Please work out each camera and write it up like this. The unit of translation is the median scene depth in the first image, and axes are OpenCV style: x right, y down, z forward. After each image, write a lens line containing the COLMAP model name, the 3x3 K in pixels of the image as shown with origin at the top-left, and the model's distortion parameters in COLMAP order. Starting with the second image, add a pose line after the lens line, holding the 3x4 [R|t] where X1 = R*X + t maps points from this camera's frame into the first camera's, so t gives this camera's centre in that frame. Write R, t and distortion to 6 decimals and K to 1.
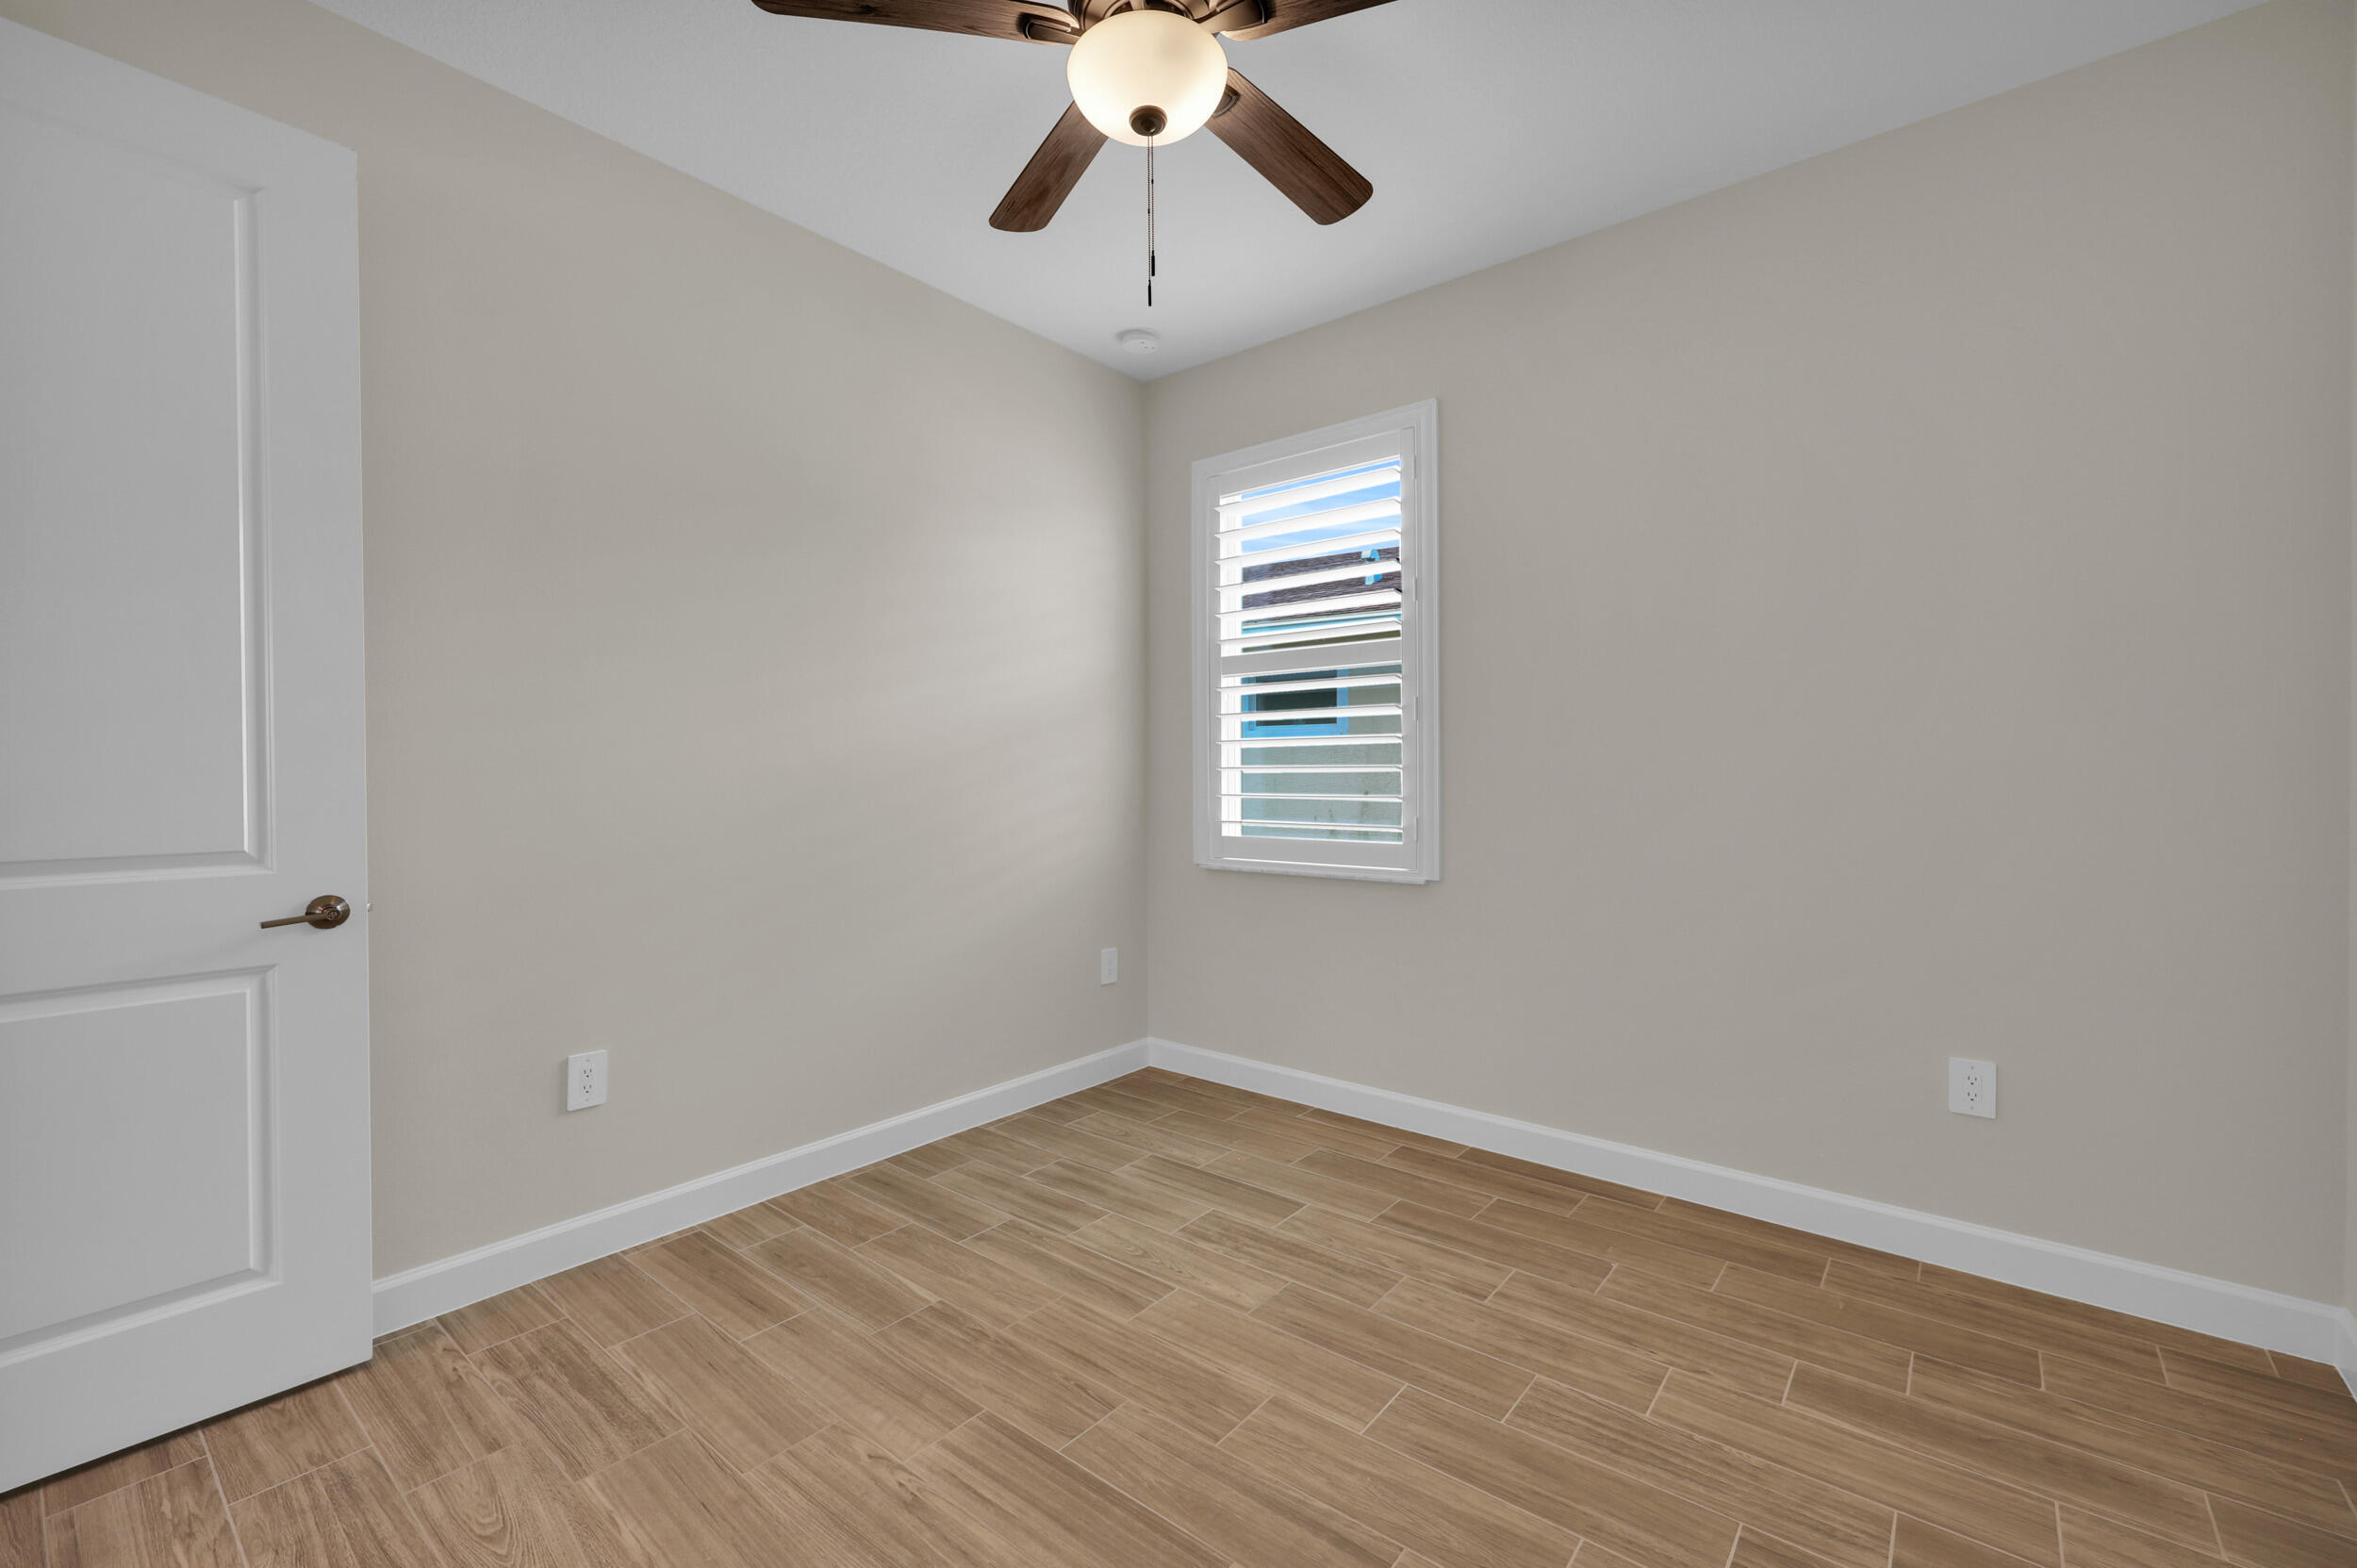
lens RADIAL K [[965.5, 0, 1178.5], [0, 965.5, 784.0], [0, 0, 1]] dist [0.001186, 0.000130]
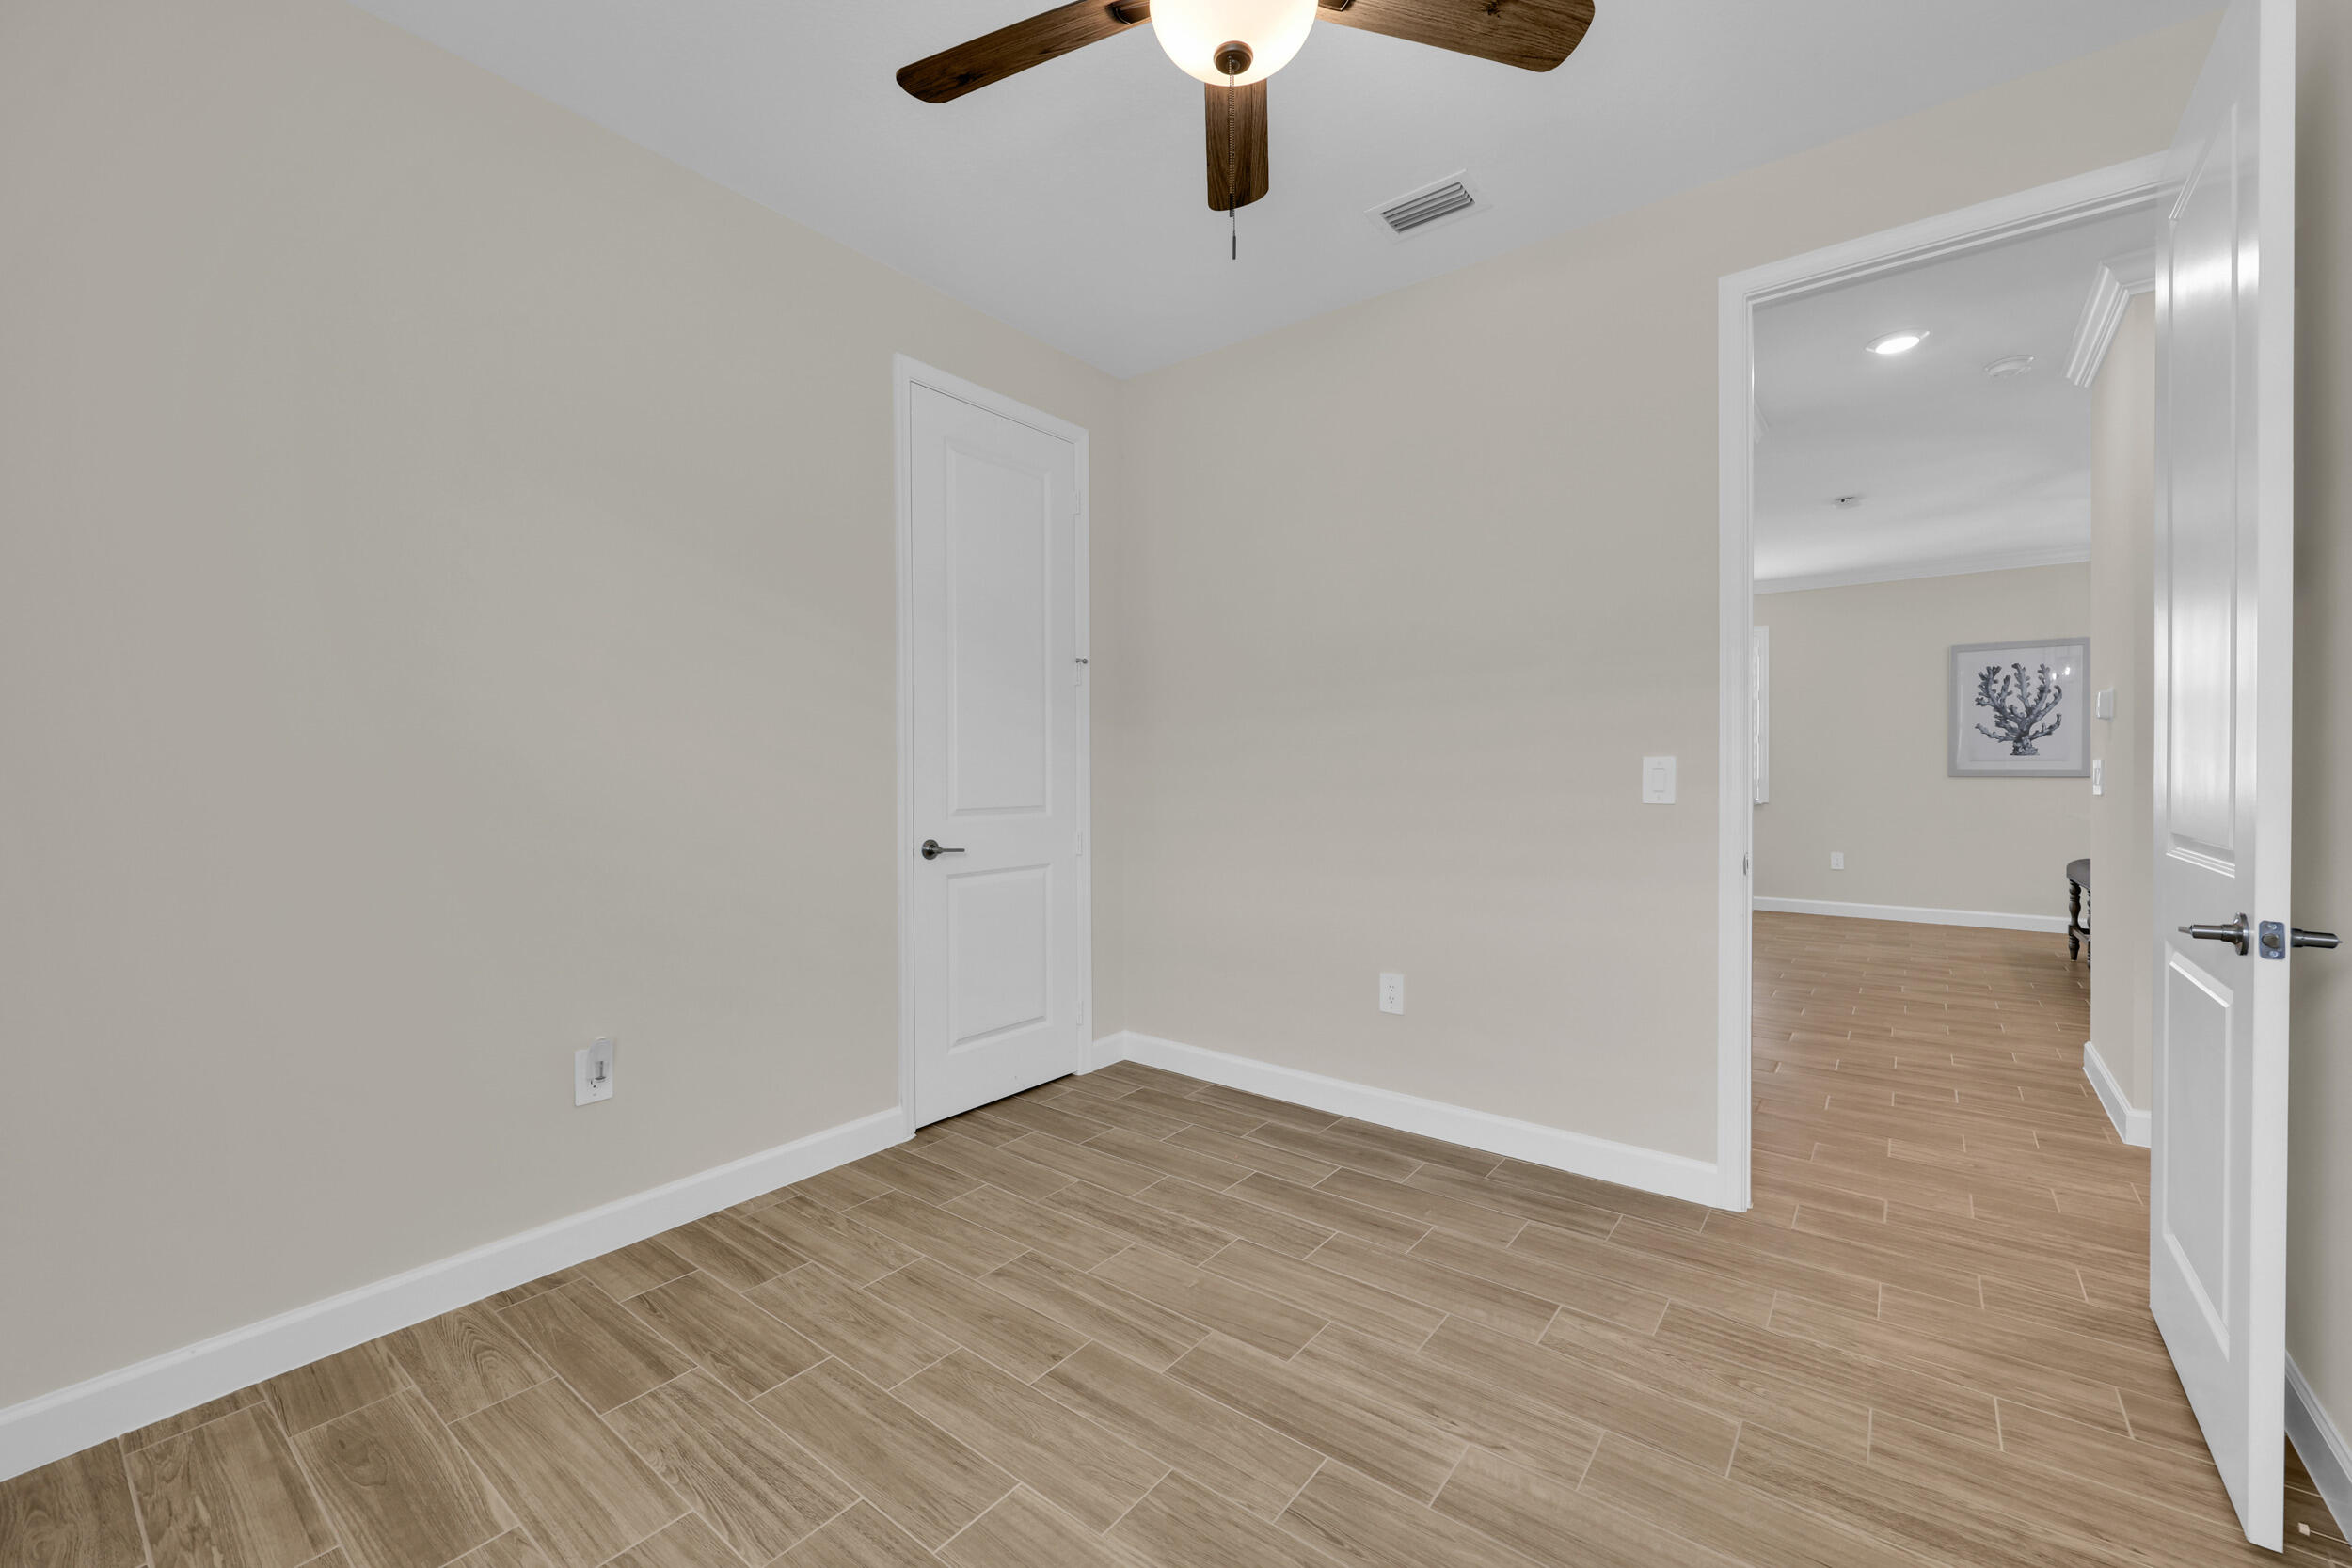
lens RADIAL K [[963.3, 0, 1176.0], [0, 963.3, 784.0], [0, 0, 1]] dist [0.001186, 0.000130]
pose [[-0.999733, 0.003396, -0.022873, 0.056438], [0.002929, 0.999787, 0.020425, -0.041270], [0.022938, 0.020353, -0.999530, 2.026233]]
